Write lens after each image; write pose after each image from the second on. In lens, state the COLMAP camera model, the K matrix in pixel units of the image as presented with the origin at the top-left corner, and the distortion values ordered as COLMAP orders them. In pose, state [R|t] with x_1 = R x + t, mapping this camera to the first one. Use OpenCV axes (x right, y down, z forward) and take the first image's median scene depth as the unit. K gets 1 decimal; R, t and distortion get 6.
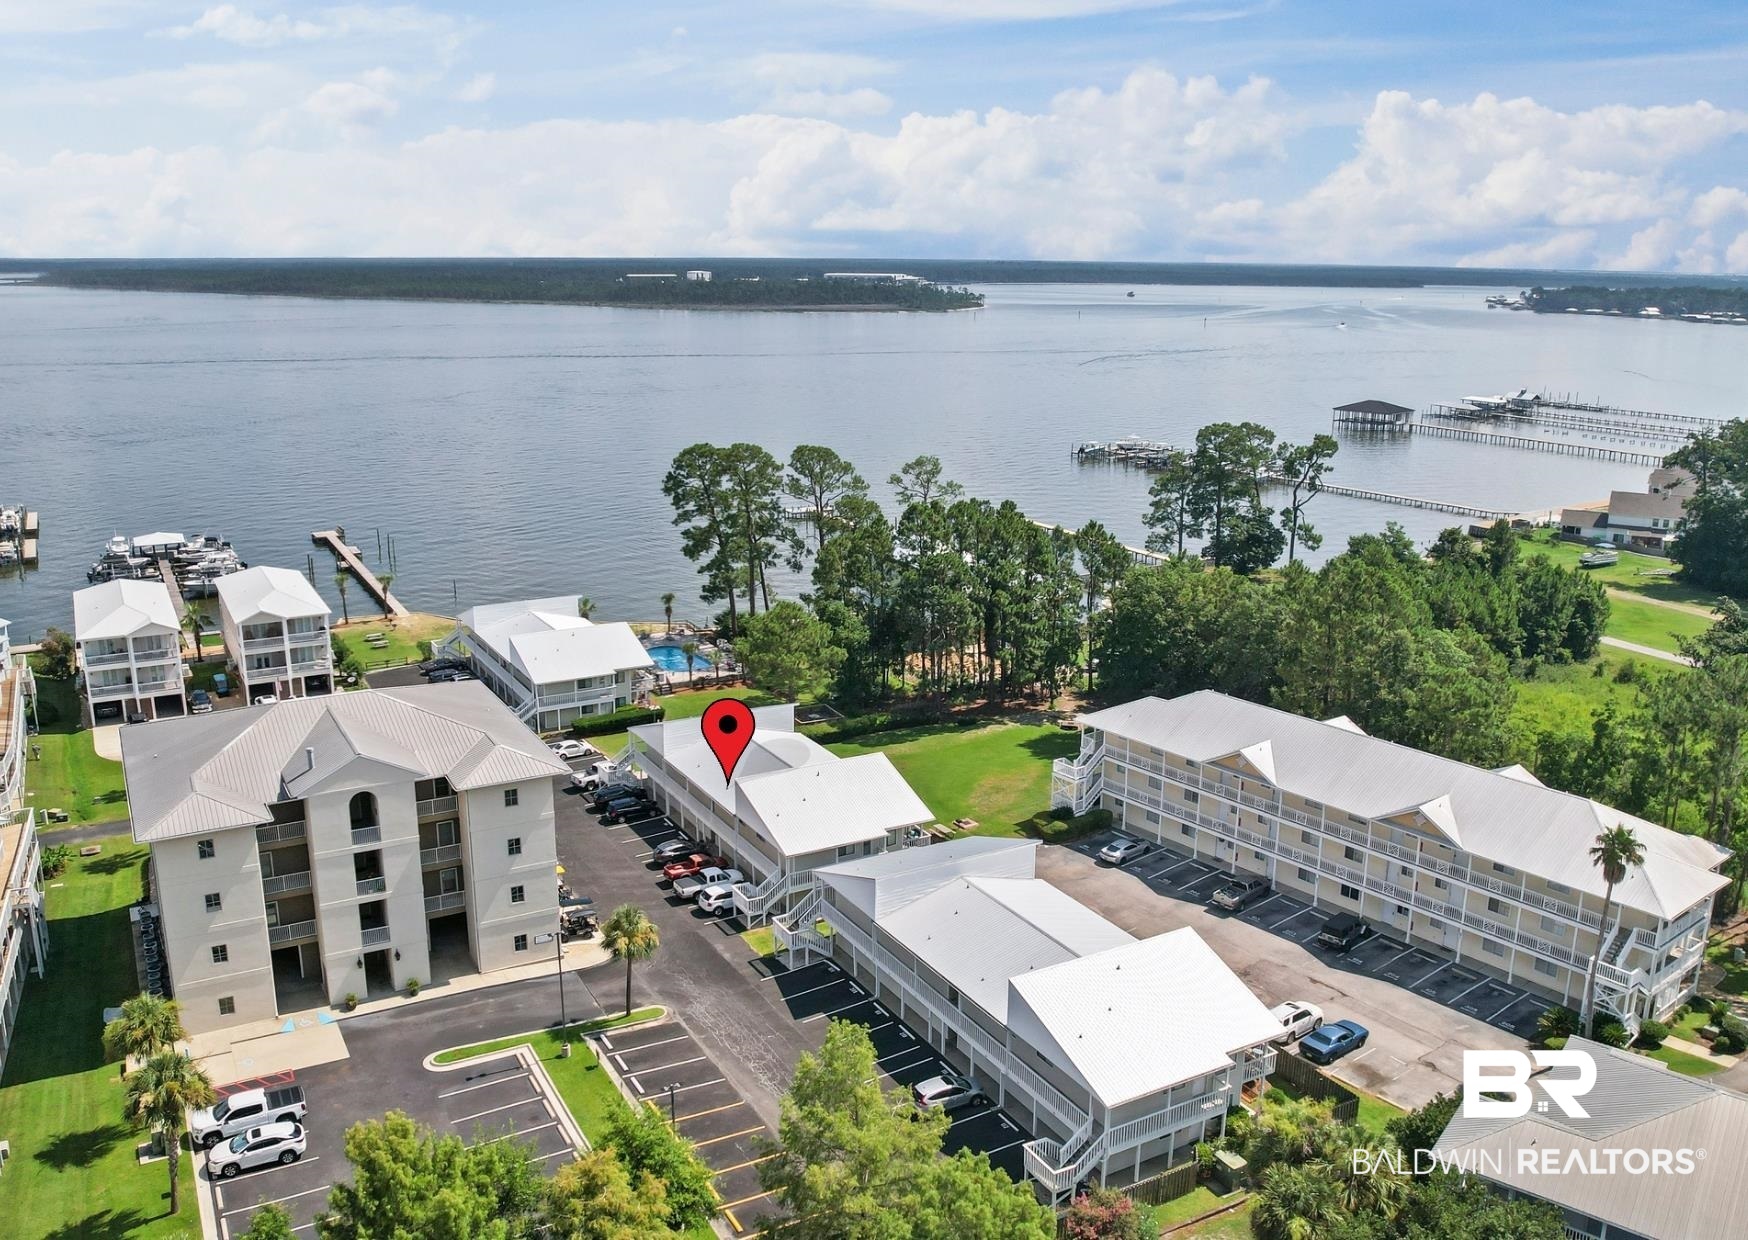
lens RADIAL K [[1406.9, 0, 874.0], [0, 1406.9, 620.0], [0, 0, 1]] dist [-0.003602, -0.002084]
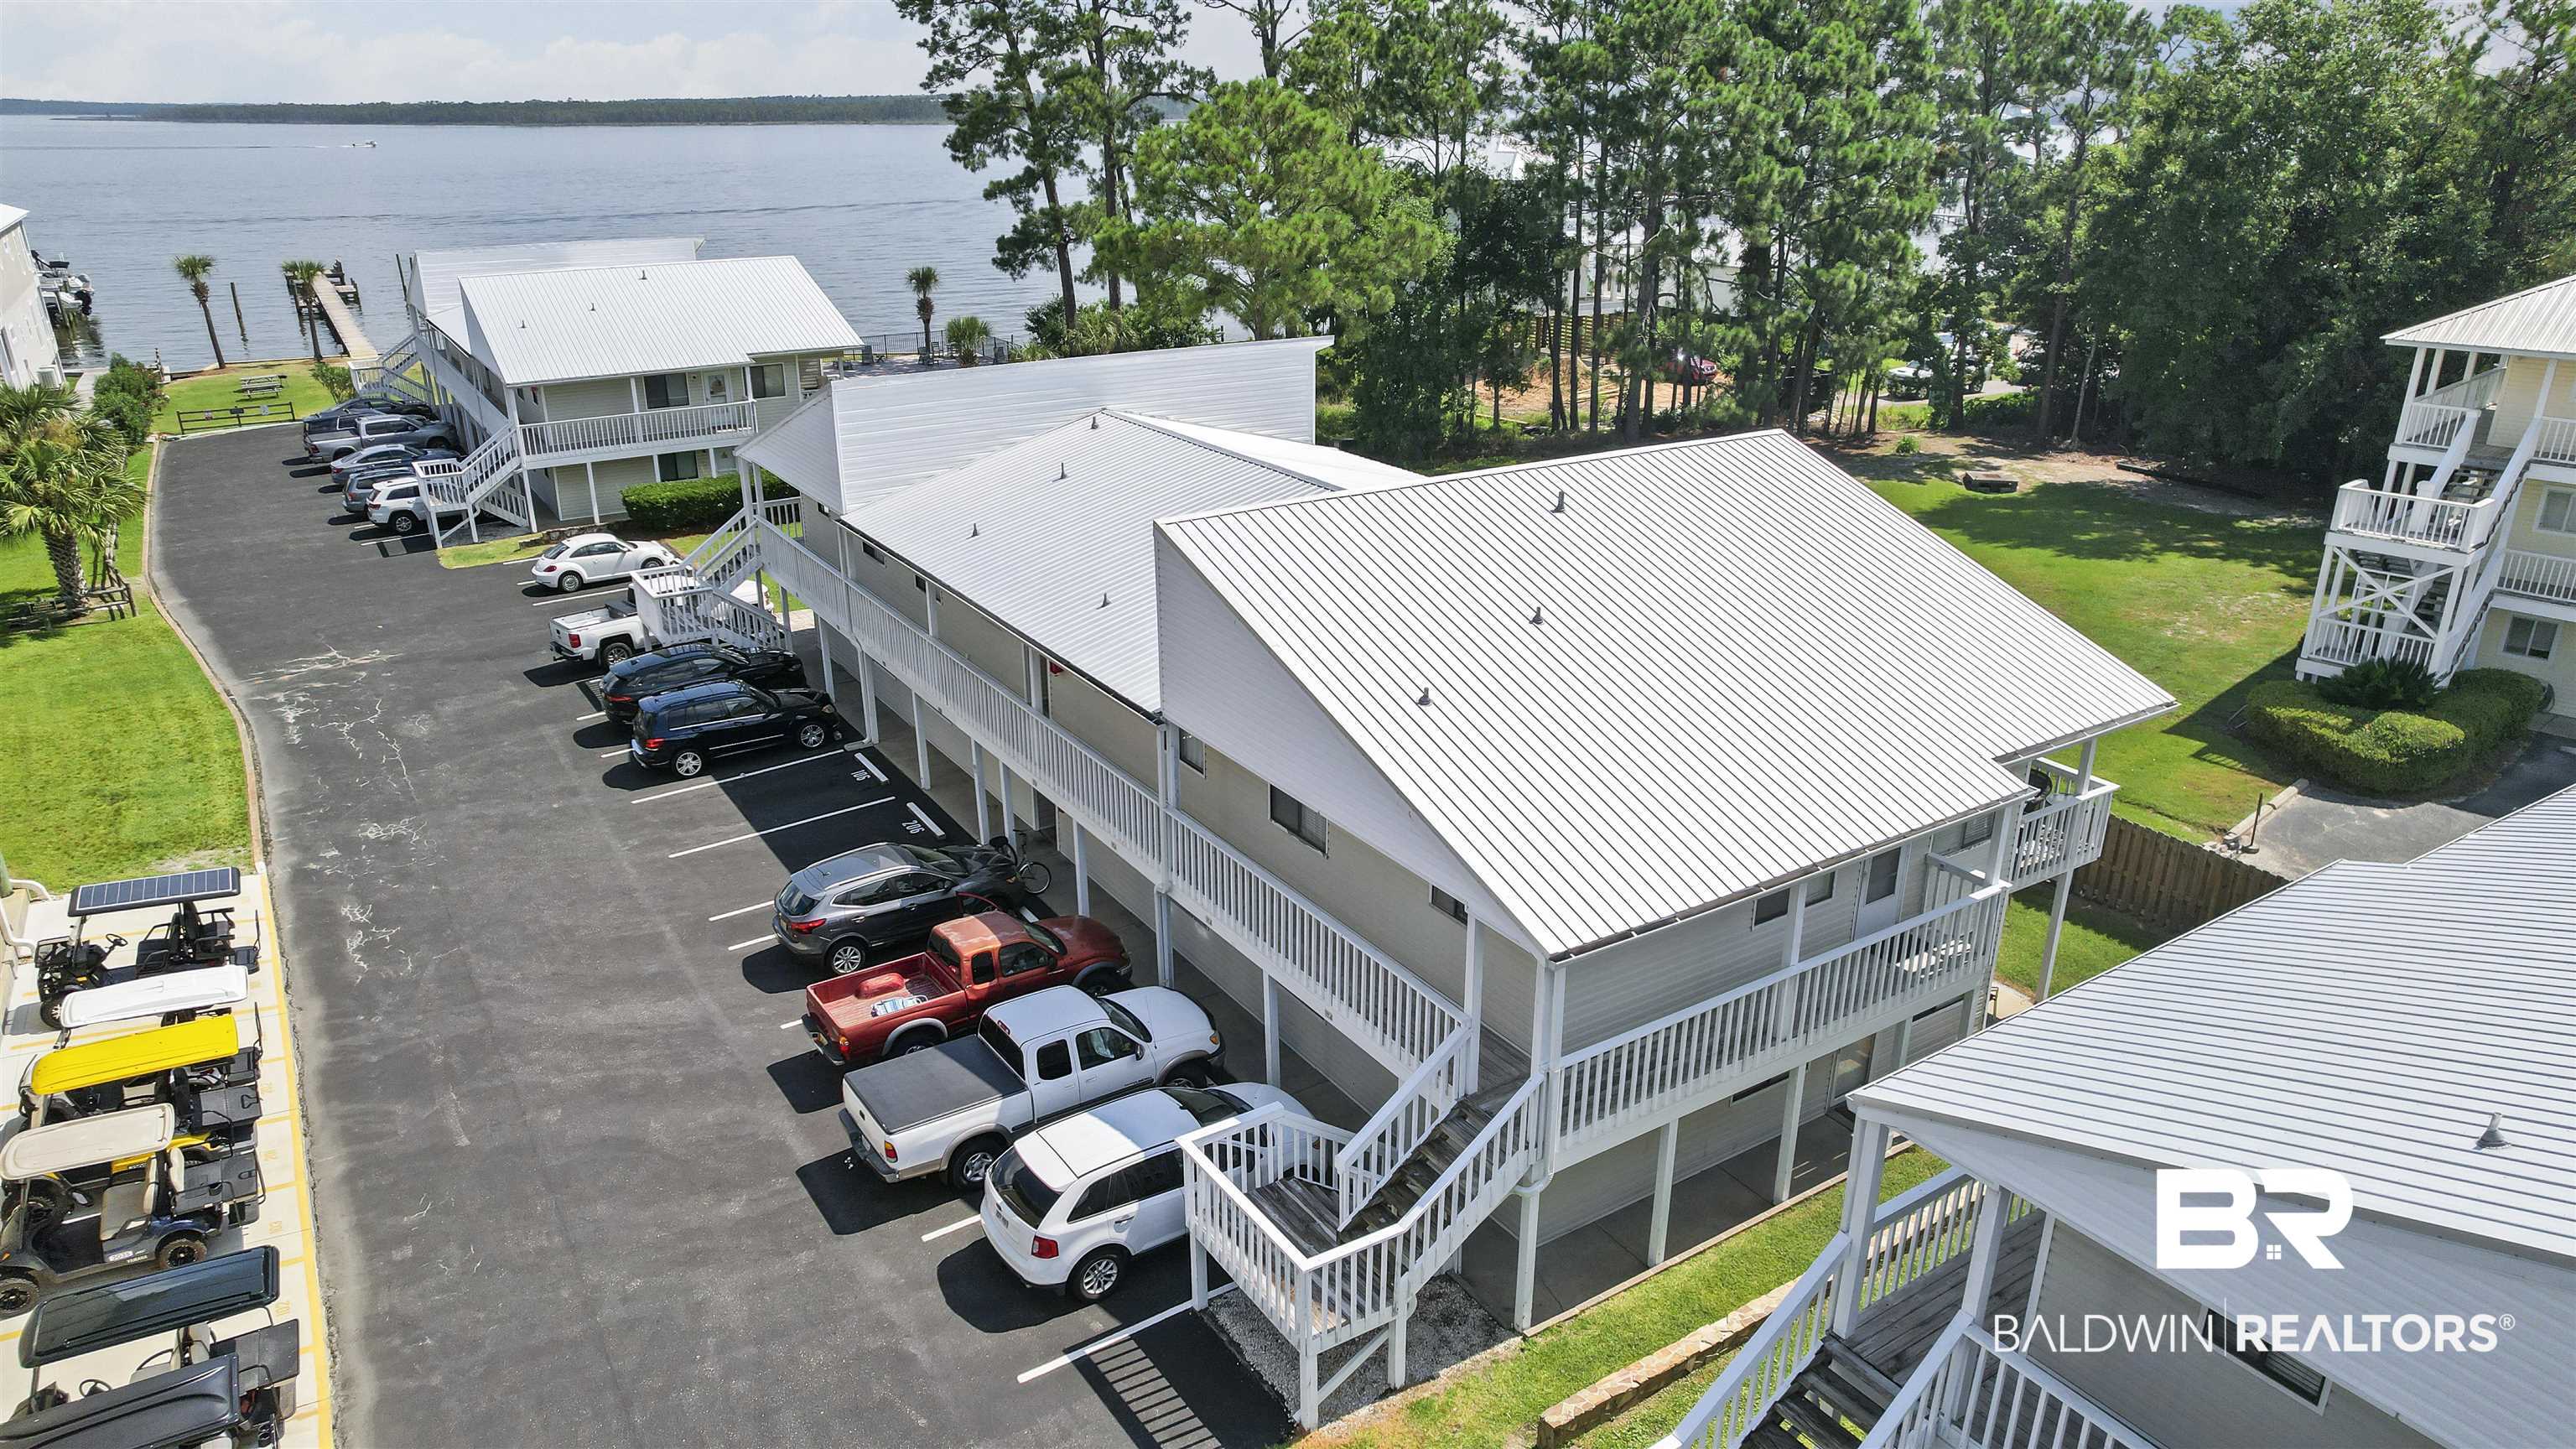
lens RADIAL K [[1661.5, 0, 1288.0], [0, 1661.5, 724.5], [0, 0, 1]] dist [-0.026332, 0.001280]
pose [[0.998964, -0.030174, 0.034059, -0.066188], [0.026039, 0.992917, 0.115924, 0.084910], [-0.037316, -0.114917, 0.992674, 0.576172]]
